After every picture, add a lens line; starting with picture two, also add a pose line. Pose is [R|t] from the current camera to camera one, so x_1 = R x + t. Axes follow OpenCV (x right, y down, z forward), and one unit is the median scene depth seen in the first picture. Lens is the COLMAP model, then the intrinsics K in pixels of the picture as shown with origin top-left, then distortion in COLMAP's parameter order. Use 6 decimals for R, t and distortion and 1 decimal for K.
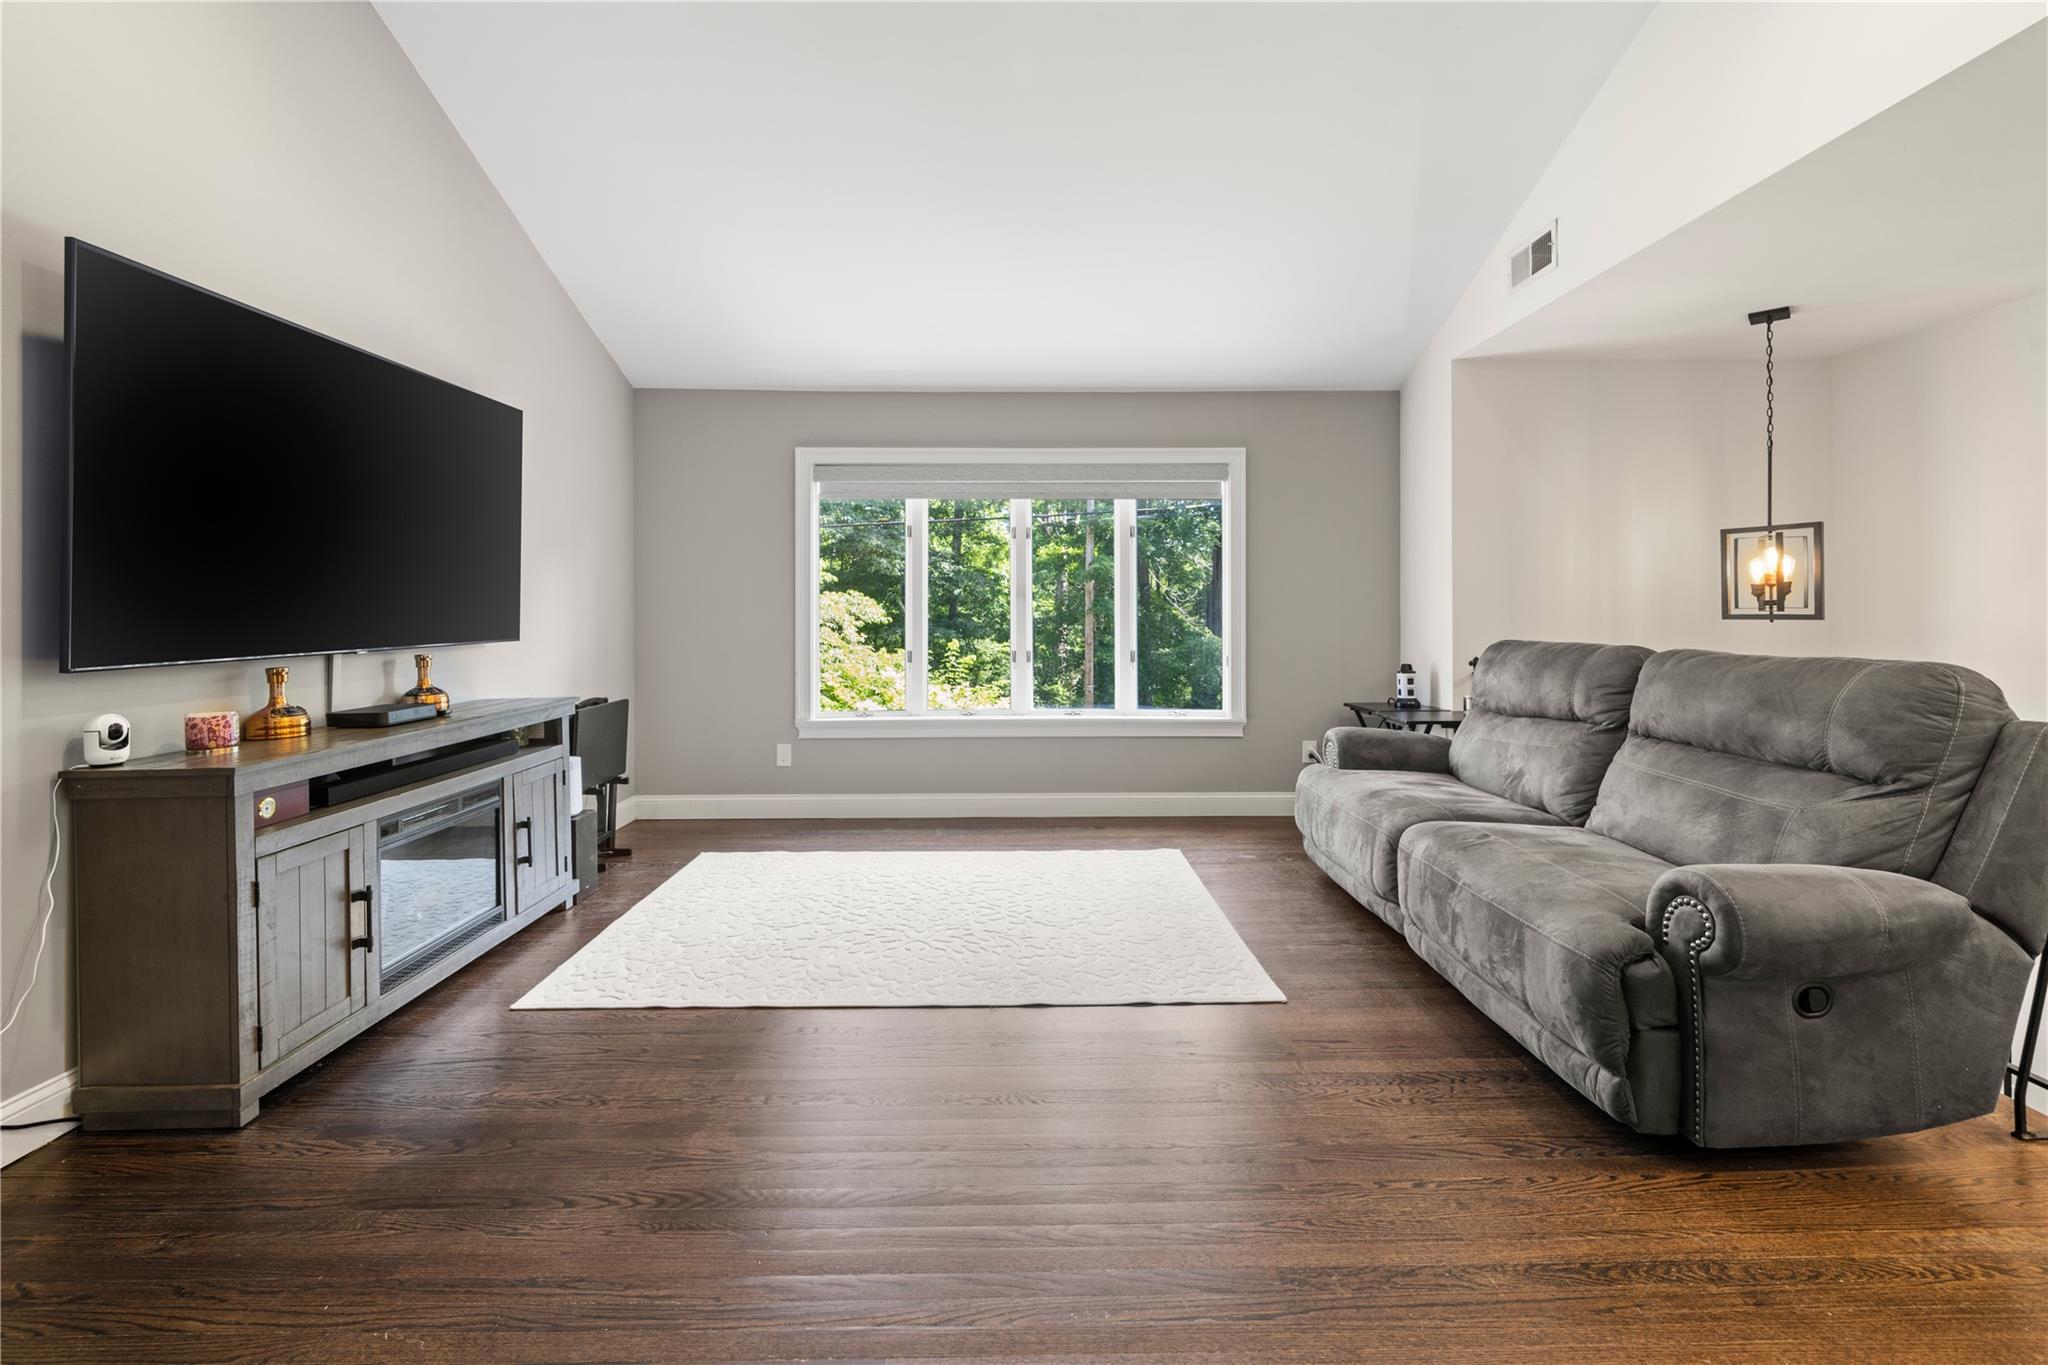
lens RADIAL K [[843.6, 0, 1029.5], [0, 843.6, 610.9], [0, 0, 1]] dist [0.001339, -0.000260]
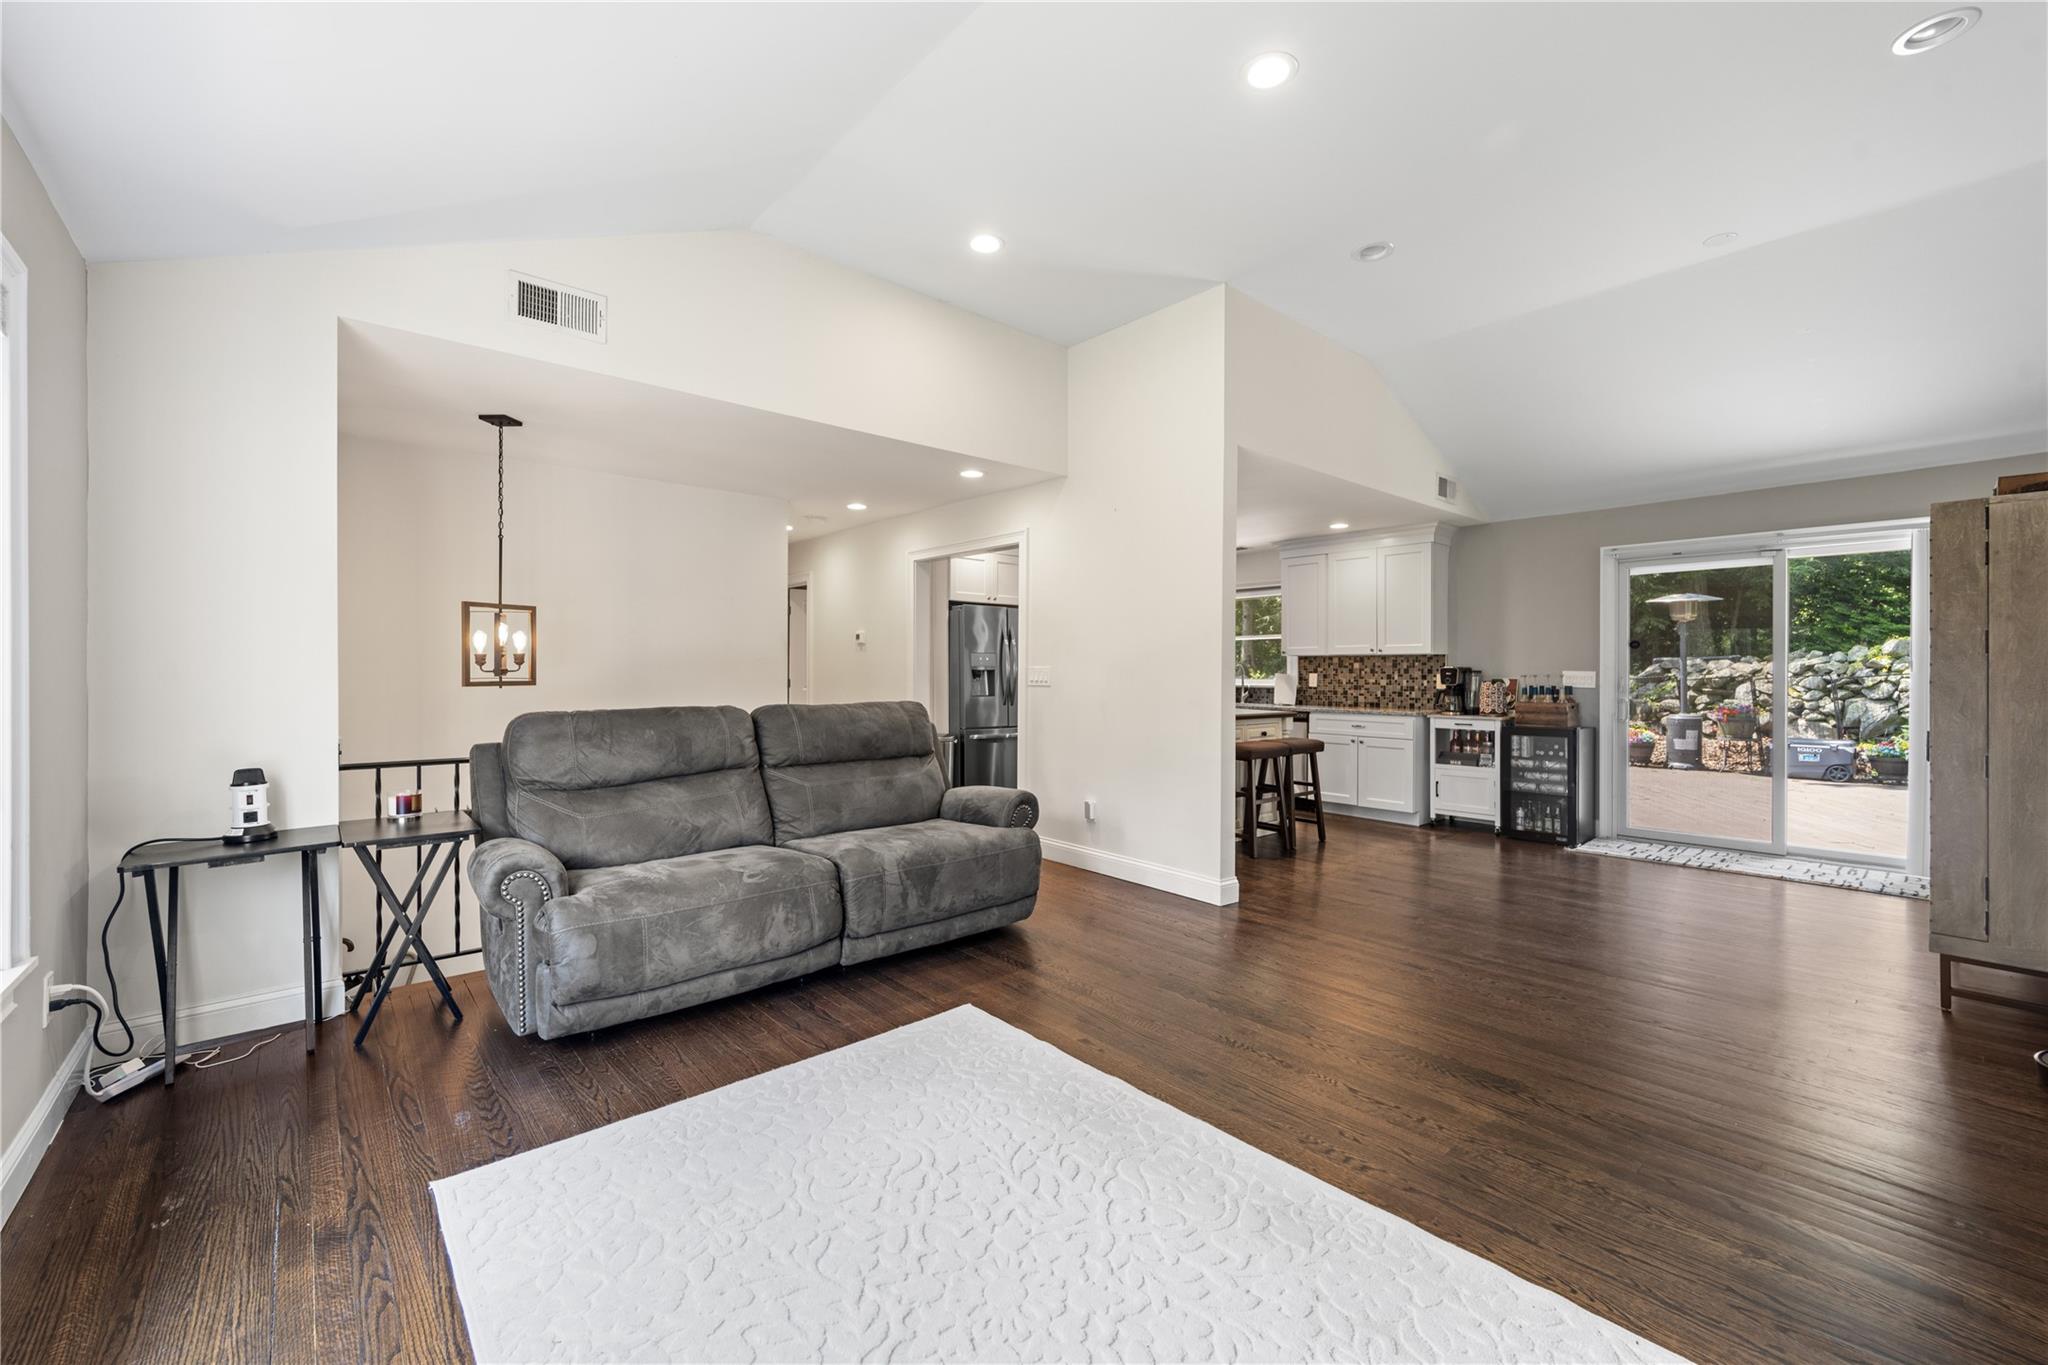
lens RADIAL K [[833.1, 0, 1038.6], [0, 833.1, 676.1], [0, 0, 1]] dist [0.001736, 0.000160]
pose [[-0.652588, -0.002926, 0.757707, -0.557802], [-0.000370, 0.999994, 0.003543, -0.008713], [-0.757713, 0.002031, -0.652585, 1.441106]]
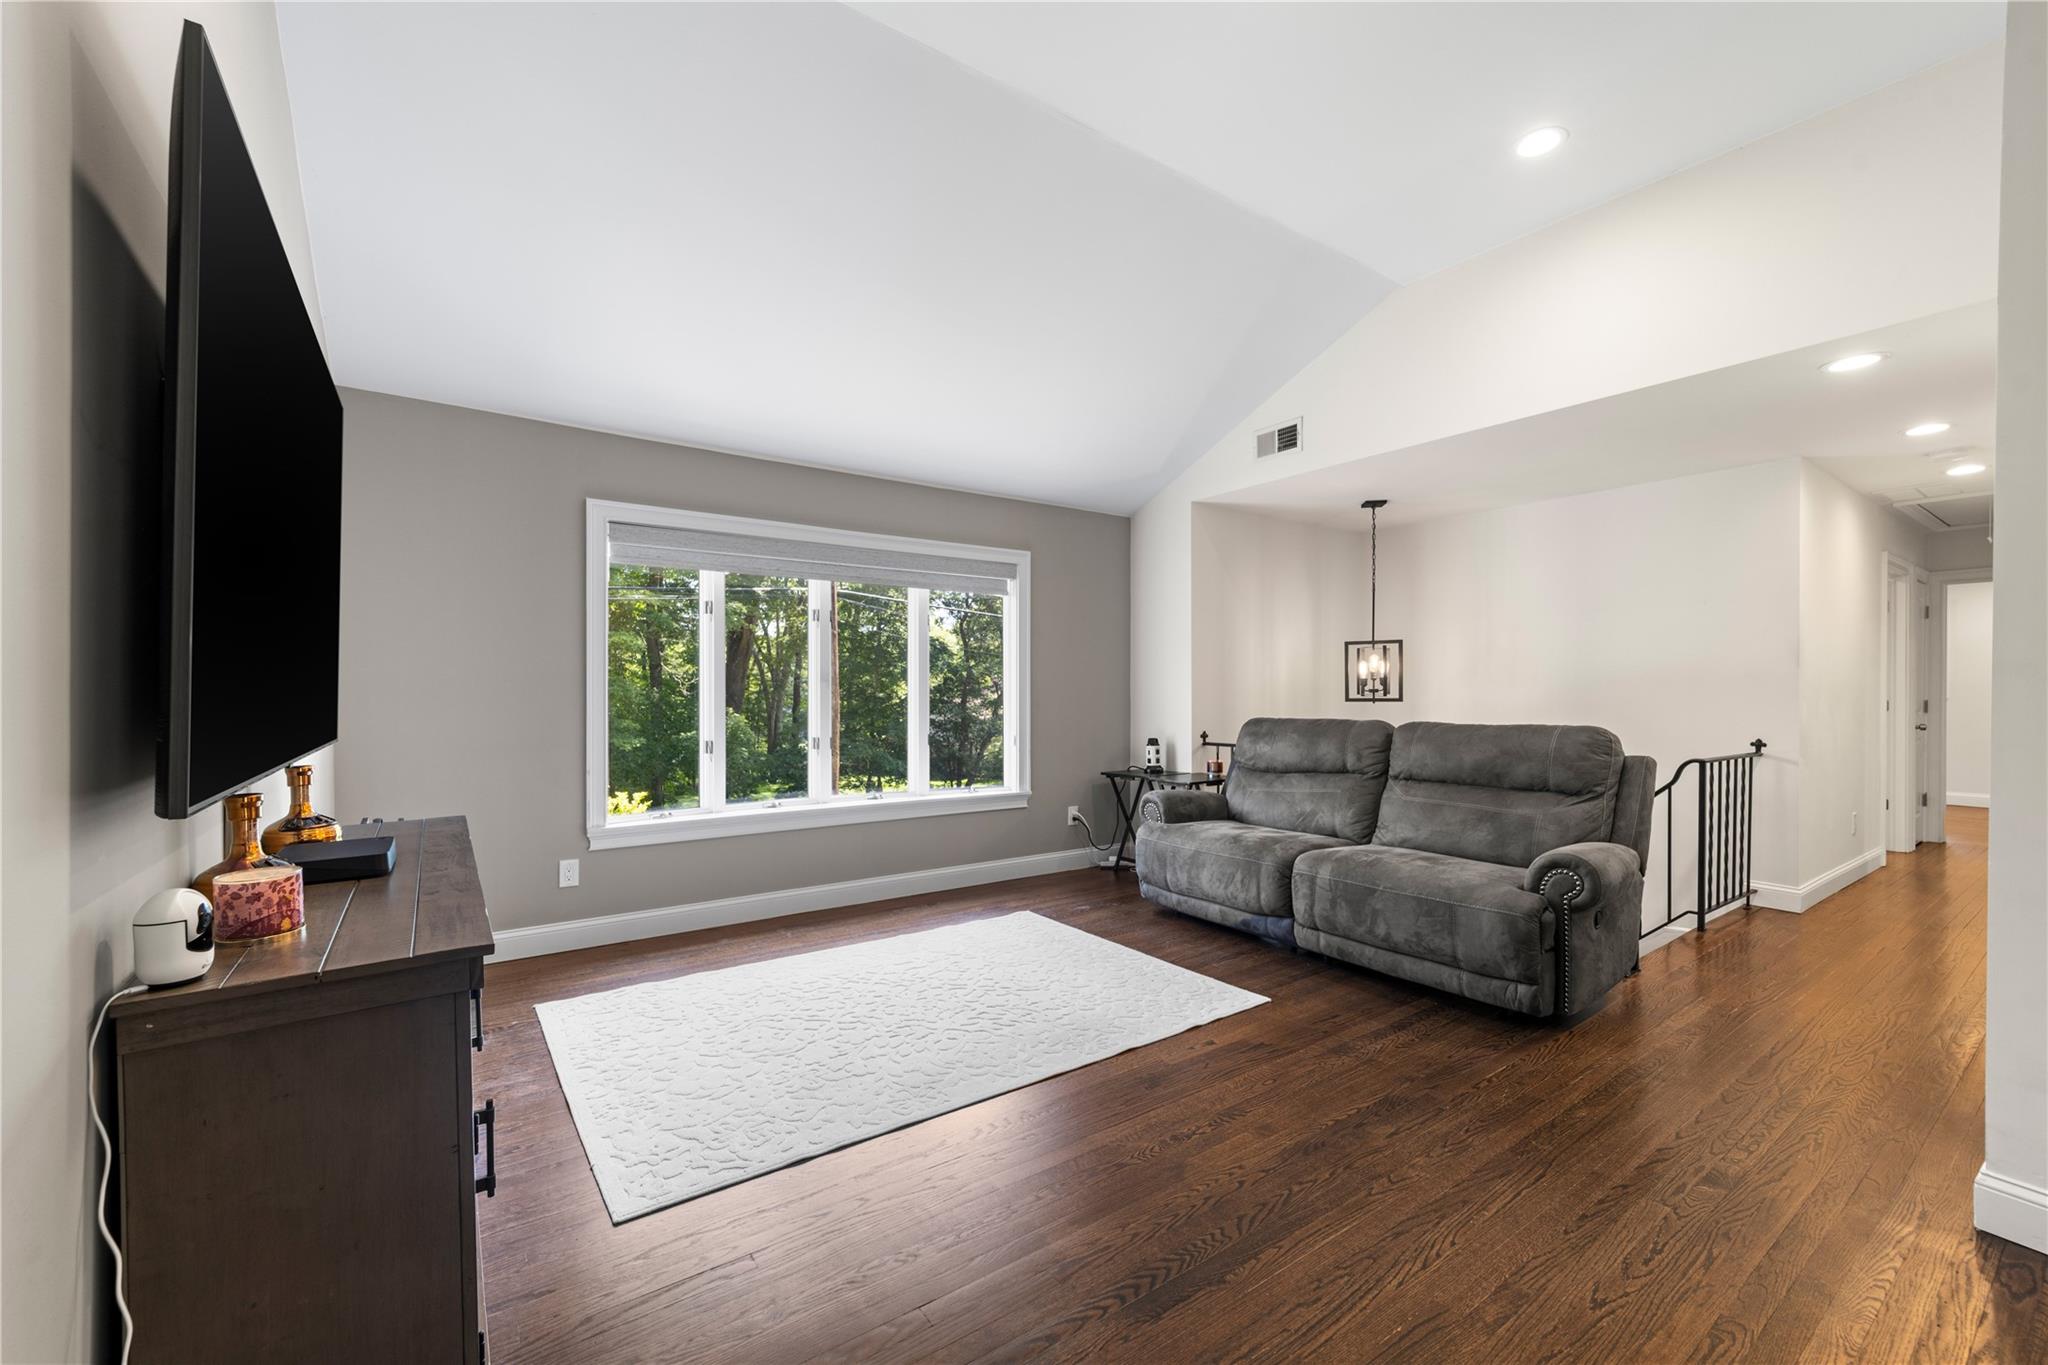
lens RADIAL K [[821.8, 0, 1019.8], [0, 821.8, 696.9], [0, 0, 1]] dist [0.001189, -0.000058]
pose [[0.824686, -0.001563, 0.565589, -0.610849], [-0.000968, 0.999991, 0.004175, -0.004809], [-0.565590, -0.003991, 0.824677, 0.156338]]
